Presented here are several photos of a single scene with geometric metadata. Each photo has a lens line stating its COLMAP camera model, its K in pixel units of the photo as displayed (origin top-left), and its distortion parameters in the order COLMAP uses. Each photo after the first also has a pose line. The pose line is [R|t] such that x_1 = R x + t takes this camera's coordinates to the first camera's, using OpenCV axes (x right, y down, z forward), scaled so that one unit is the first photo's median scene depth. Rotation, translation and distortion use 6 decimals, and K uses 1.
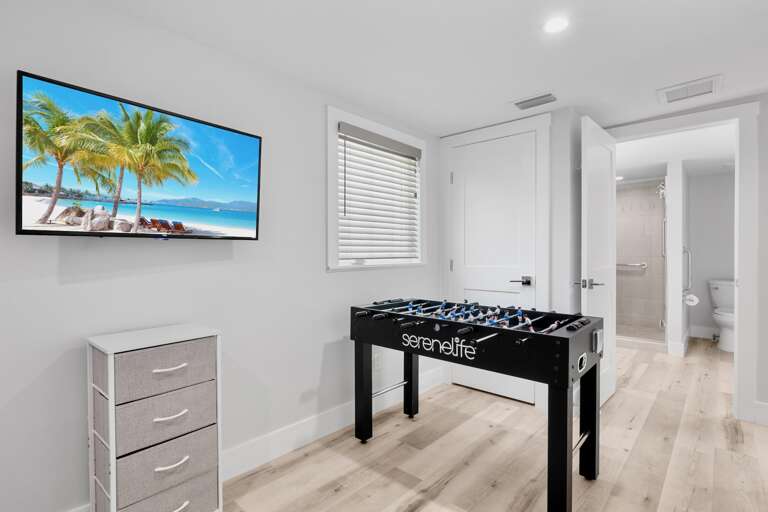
lens RADIAL K [[384.4, 0, 396.1], [0, 384.4, 252.8], [0, 0, 1]] dist [-0.000180, 0.000397]
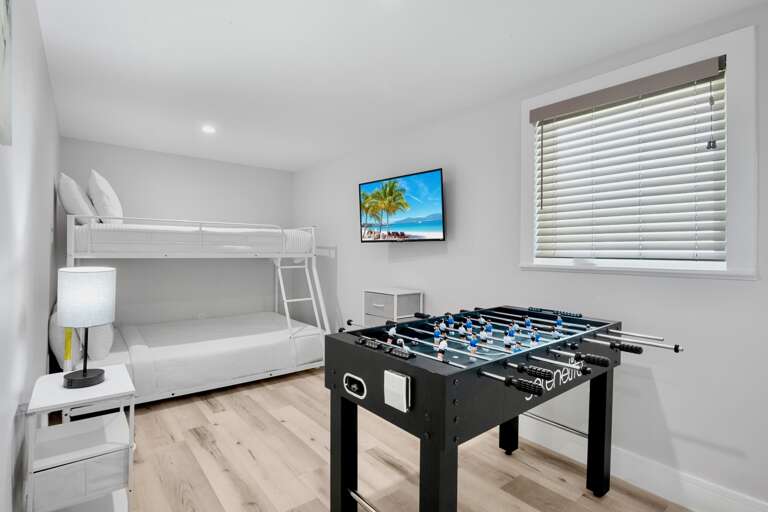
lens RADIAL K [[384.4, 0, 396.1], [0, 384.4, 252.8], [0, 0, 1]] dist [-0.000180, 0.000397]
pose [[-0.177172, -0.000441, -0.984180, 1.357509], [-0.016037, 0.999868, 0.002439, 0.016929], [0.984049, 0.016216, -0.177156, 1.367516]]
